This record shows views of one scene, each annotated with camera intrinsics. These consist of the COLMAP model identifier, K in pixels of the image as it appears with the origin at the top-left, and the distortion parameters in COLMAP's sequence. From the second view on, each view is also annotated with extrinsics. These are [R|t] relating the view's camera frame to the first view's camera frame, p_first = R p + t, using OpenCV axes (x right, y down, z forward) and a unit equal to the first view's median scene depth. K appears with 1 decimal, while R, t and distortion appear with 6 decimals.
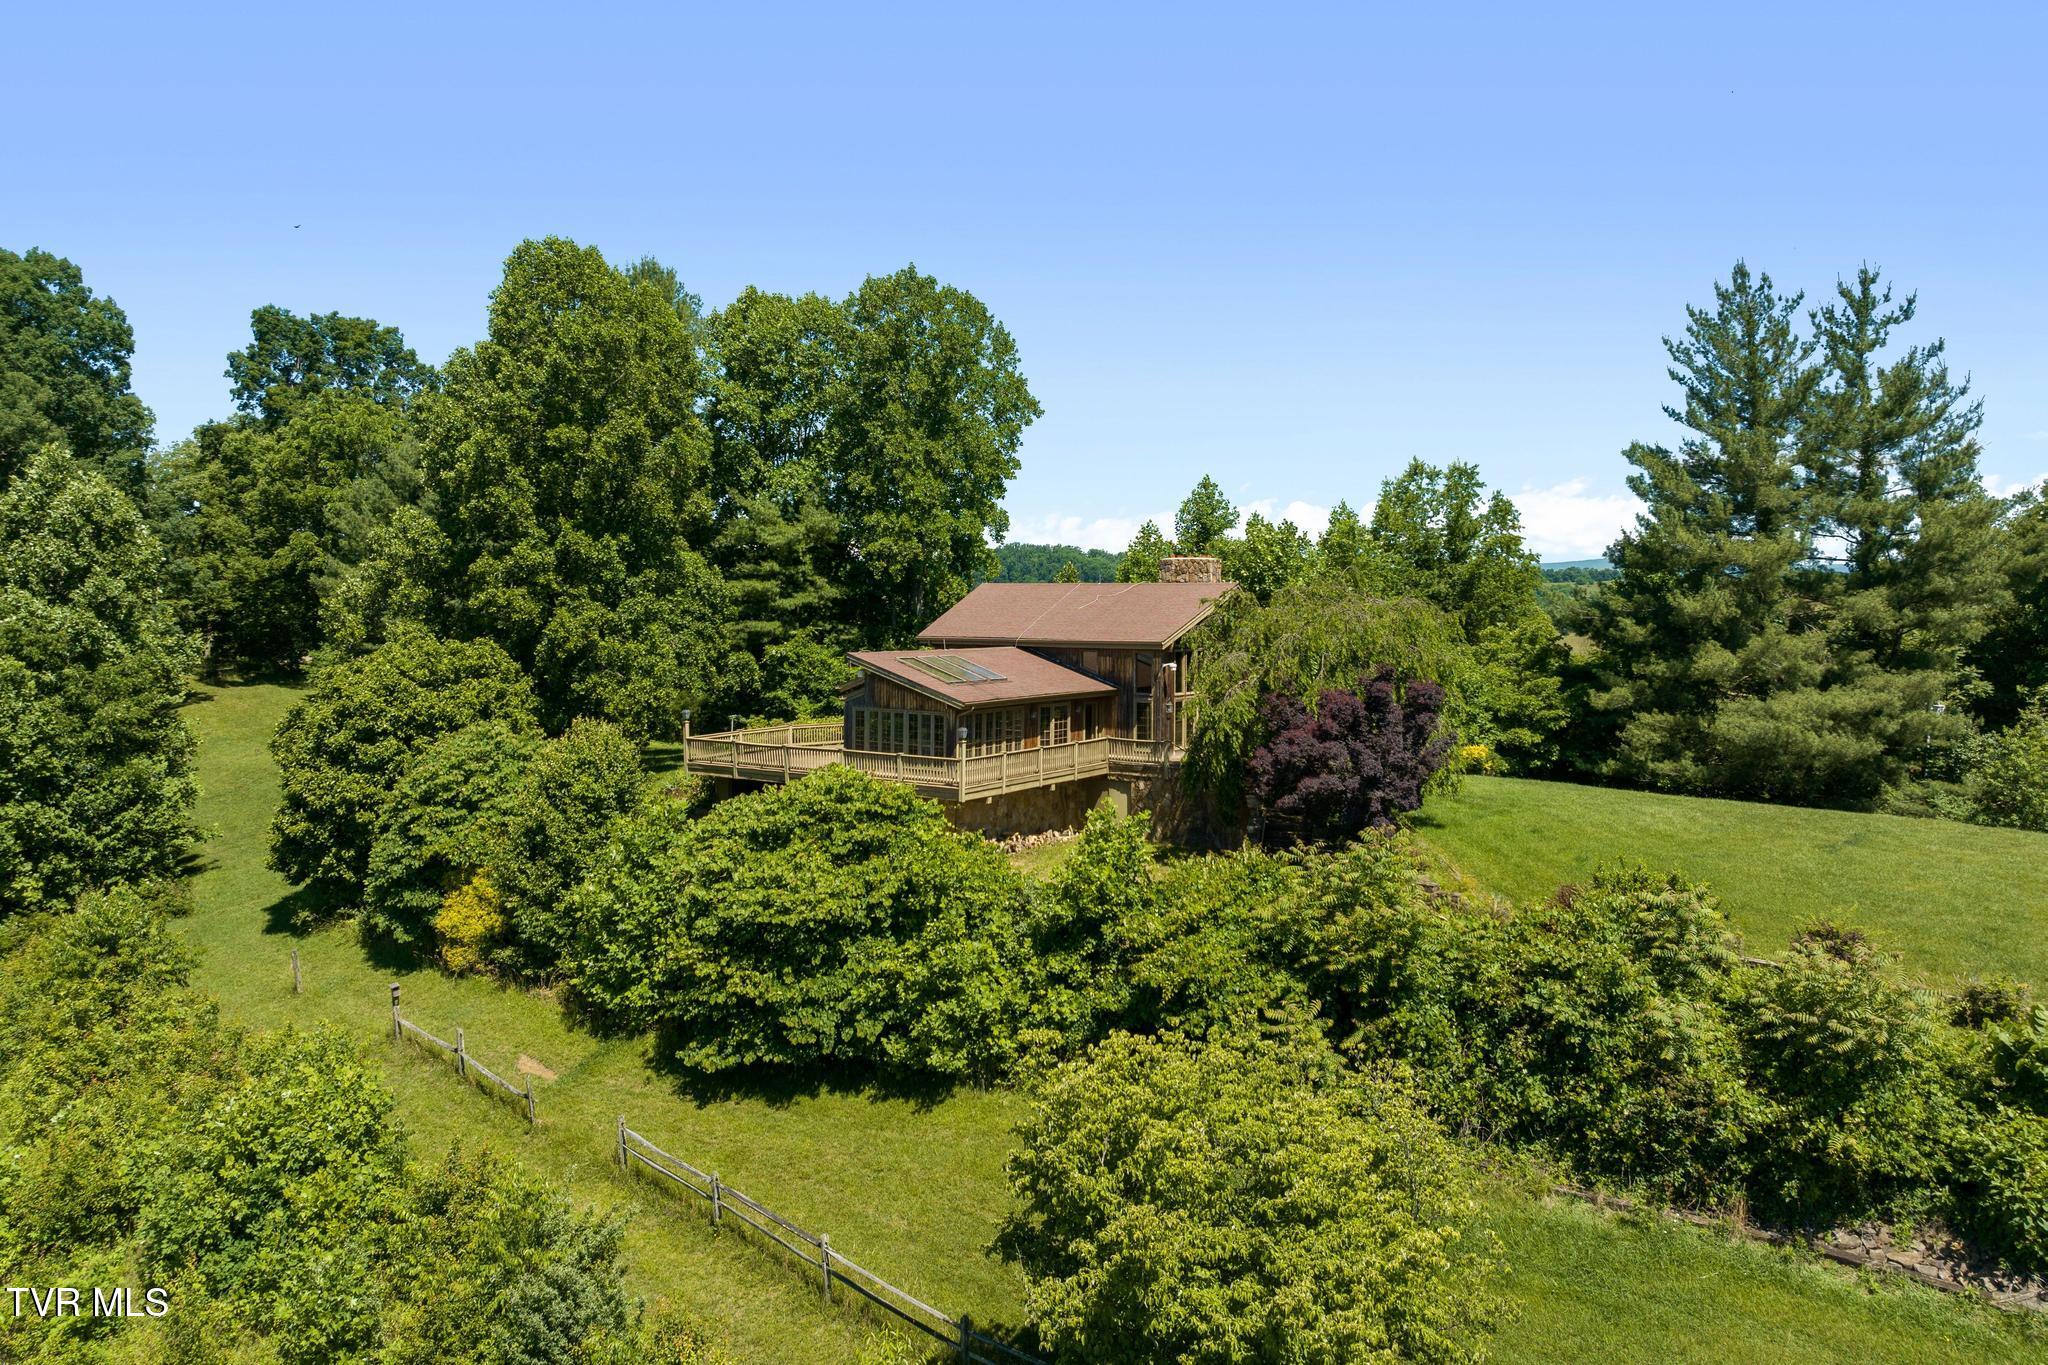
lens RADIAL K [[1434.1, 0, 1041.9], [0, 1434.1, 634.8], [0, 0, 1]] dist [-0.046746, 0.010892]
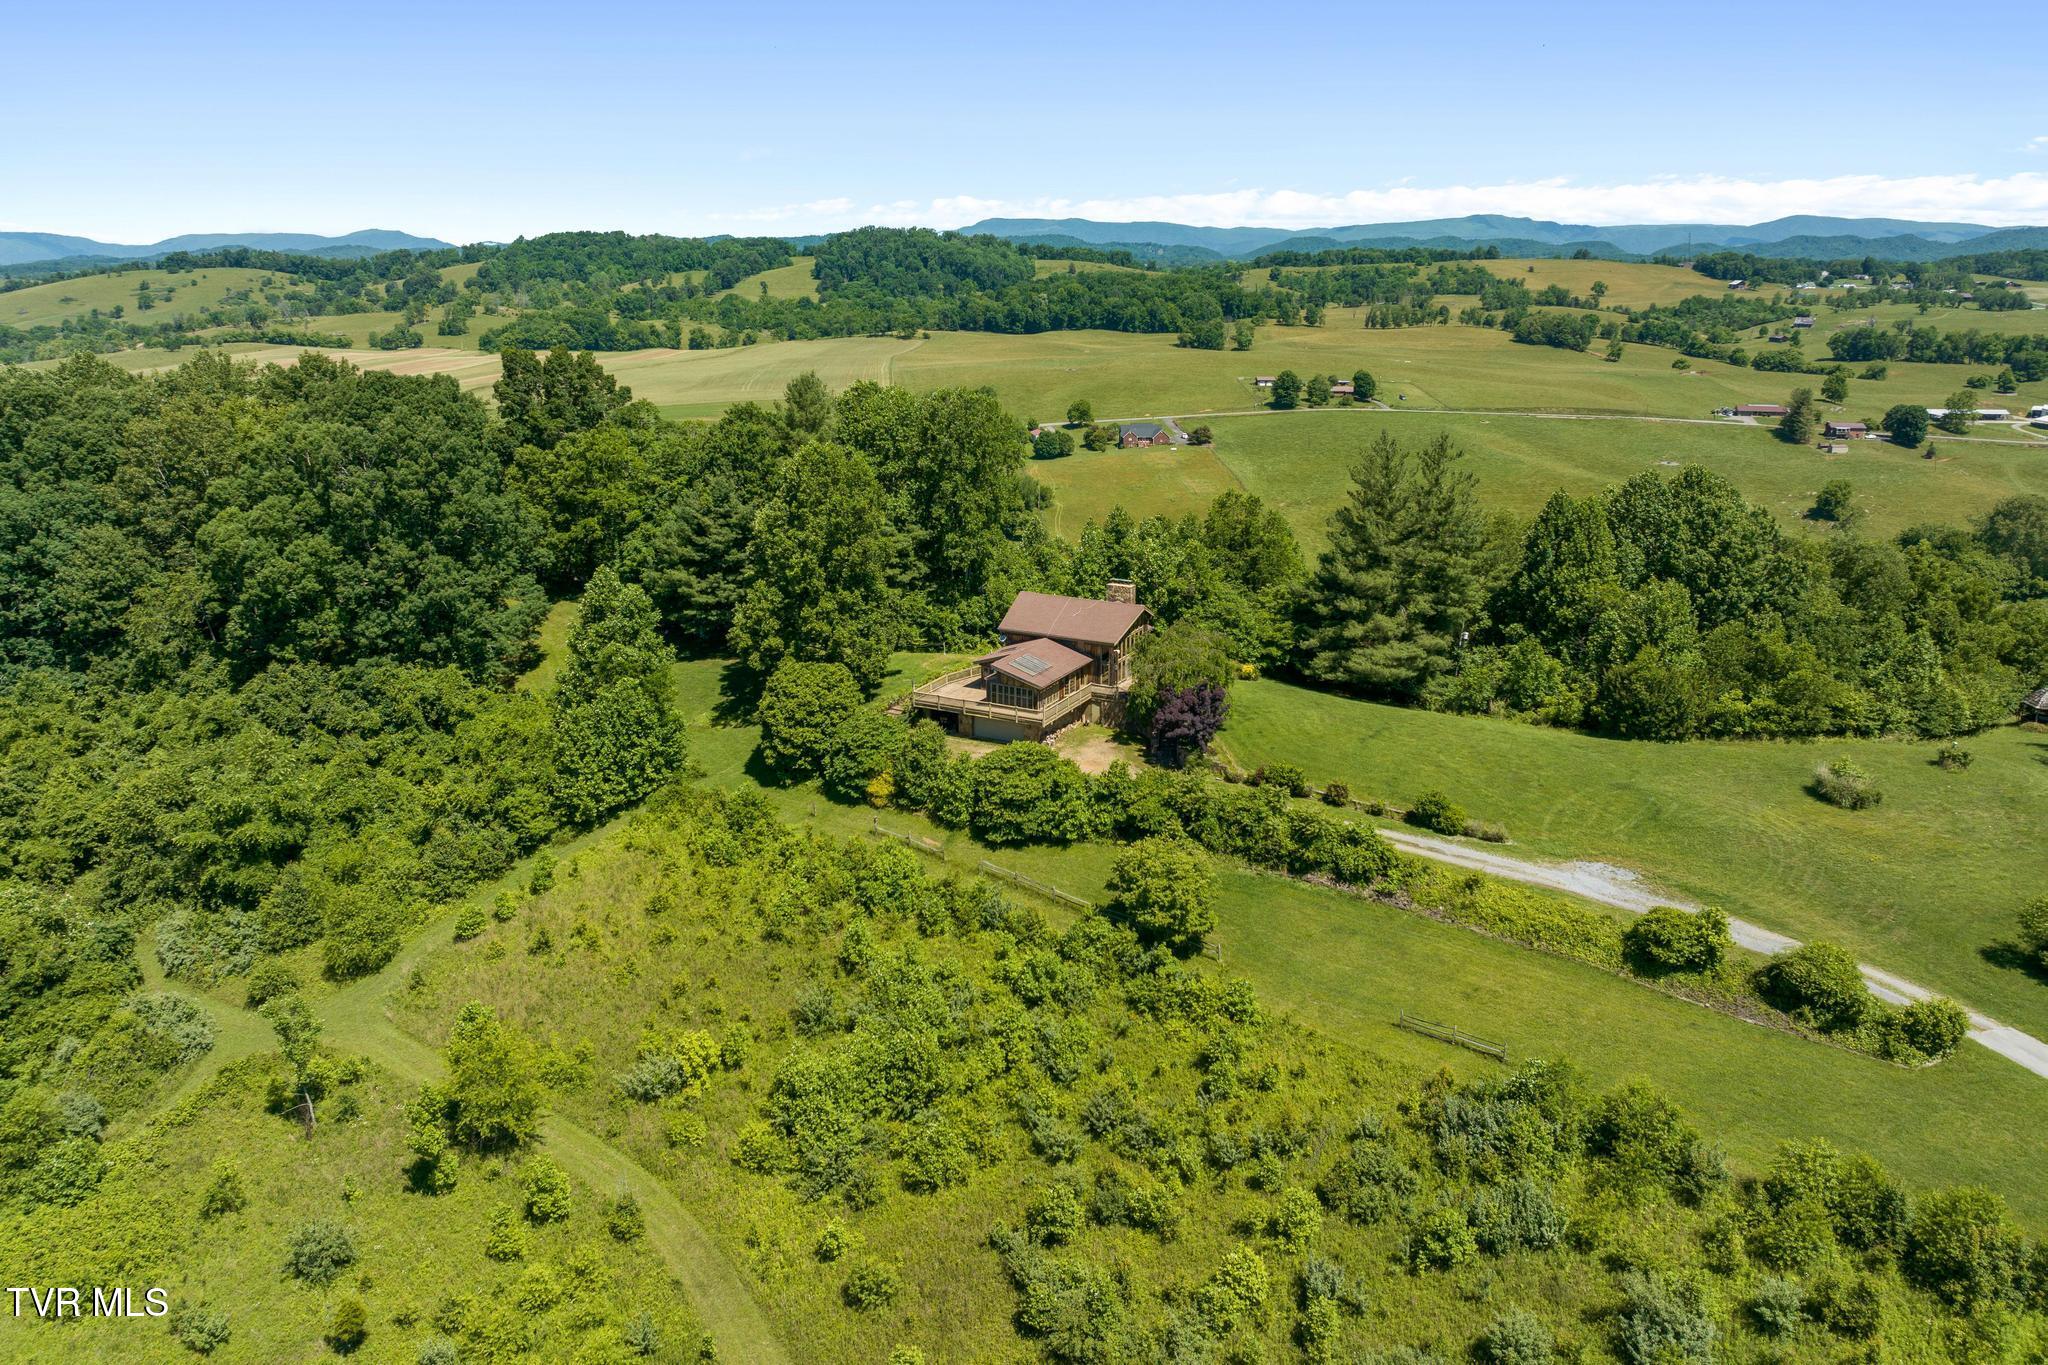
lens RADIAL K [[1434.1, 0, 1012.1], [0, 1434.1, 684.3], [0, 0, 1]] dist [-0.046746, 0.010892]
pose [[0.996197, -0.039158, 0.077834, -0.408072], [0.017003, 0.963515, 0.267113, -0.853593], [-0.085454, -0.264774, 0.960517, -1.919568]]
